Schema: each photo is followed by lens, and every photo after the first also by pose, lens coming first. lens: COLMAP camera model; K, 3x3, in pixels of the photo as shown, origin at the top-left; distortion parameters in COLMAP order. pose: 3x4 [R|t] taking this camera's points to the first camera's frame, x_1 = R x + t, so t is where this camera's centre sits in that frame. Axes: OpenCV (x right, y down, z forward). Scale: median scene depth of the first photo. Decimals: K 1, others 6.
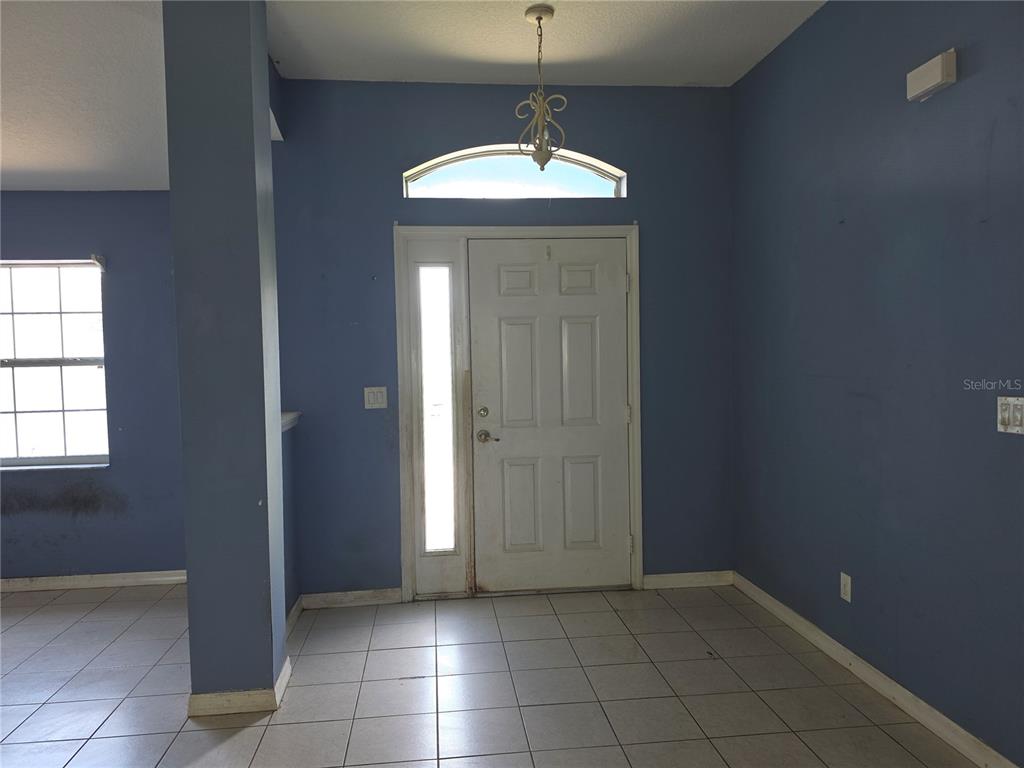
lens RADIAL K [[708.9, 0, 508.3], [0, 708.9, 386.6], [0, 0, 1]] dist [0.089315, -0.085808]
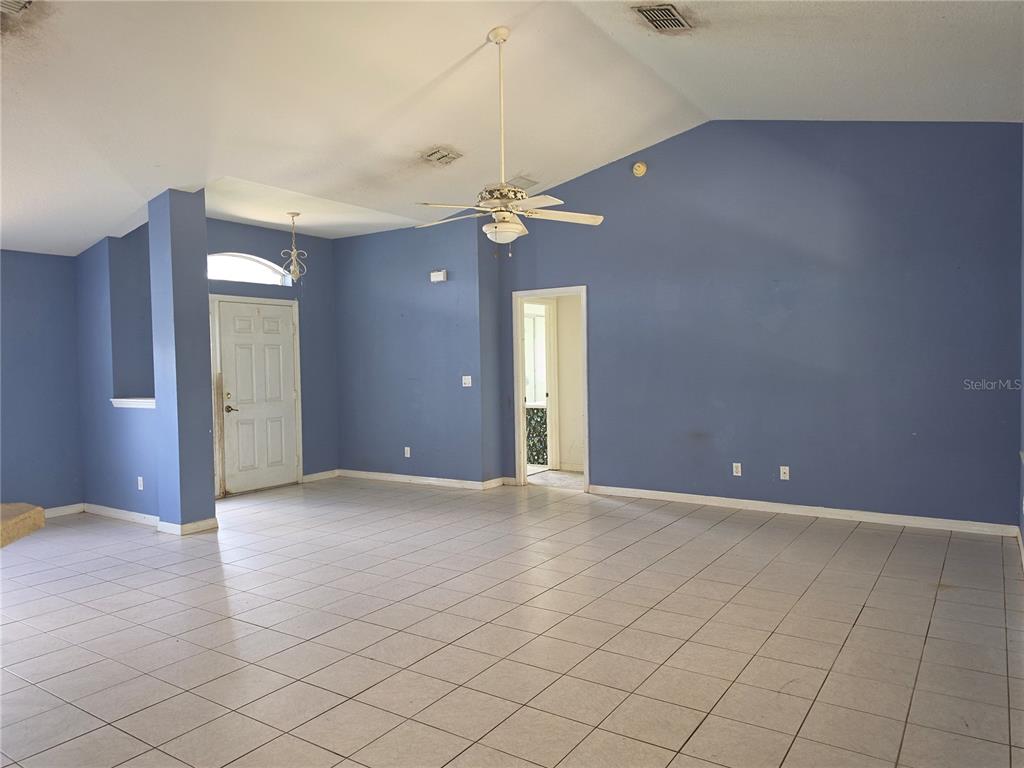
lens RADIAL K [[708.9, 0, 508.3], [0, 708.9, 386.6], [0, 0, 1]] dist [0.089315, -0.085808]
pose [[0.646014, -0.017420, 0.763127, -0.972325], [0.037673, 0.999249, -0.009081, 0.056146], [-0.762396, 0.034615, 0.646185, -0.743020]]
